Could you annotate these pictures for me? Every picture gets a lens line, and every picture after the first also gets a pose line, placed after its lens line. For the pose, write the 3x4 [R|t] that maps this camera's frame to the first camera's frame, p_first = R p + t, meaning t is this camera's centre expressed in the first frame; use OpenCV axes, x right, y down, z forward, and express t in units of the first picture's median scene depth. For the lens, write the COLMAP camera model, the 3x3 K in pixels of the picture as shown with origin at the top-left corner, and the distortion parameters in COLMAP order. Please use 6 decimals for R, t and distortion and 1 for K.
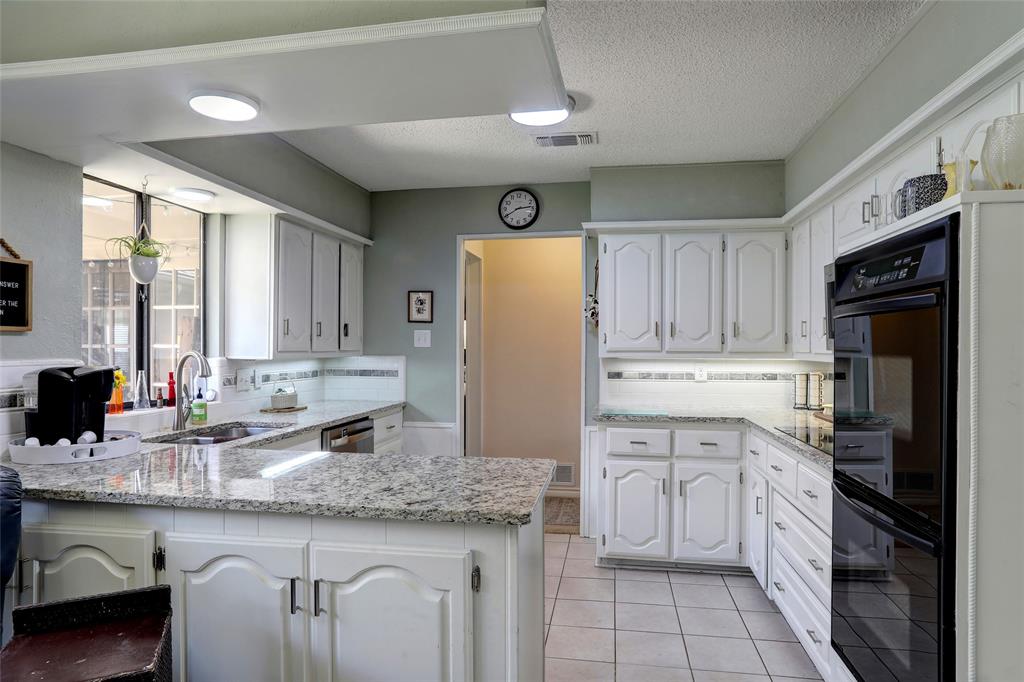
lens RADIAL K [[587.3, 0, 509.8], [0, 587.3, 351.4], [0, 0, 1]] dist [-0.000992, -0.000357]
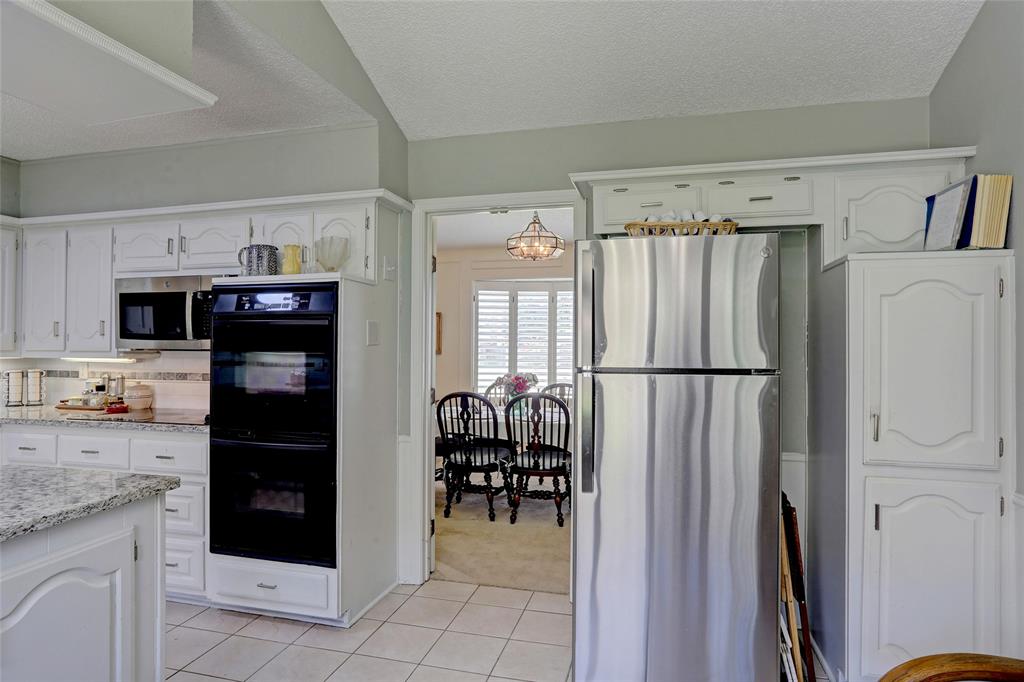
lens RADIAL K [[598.4, 0, 507.6], [0, 598.4, 343.0], [0, 0, 1]] dist [-0.074627, 0.053585]
pose [[0.071577, 0.004167, 0.997426, -1.113438], [0.007945, 0.999957, -0.004748, 0.000260], [-0.997403, 0.008265, 0.071541, 0.201524]]
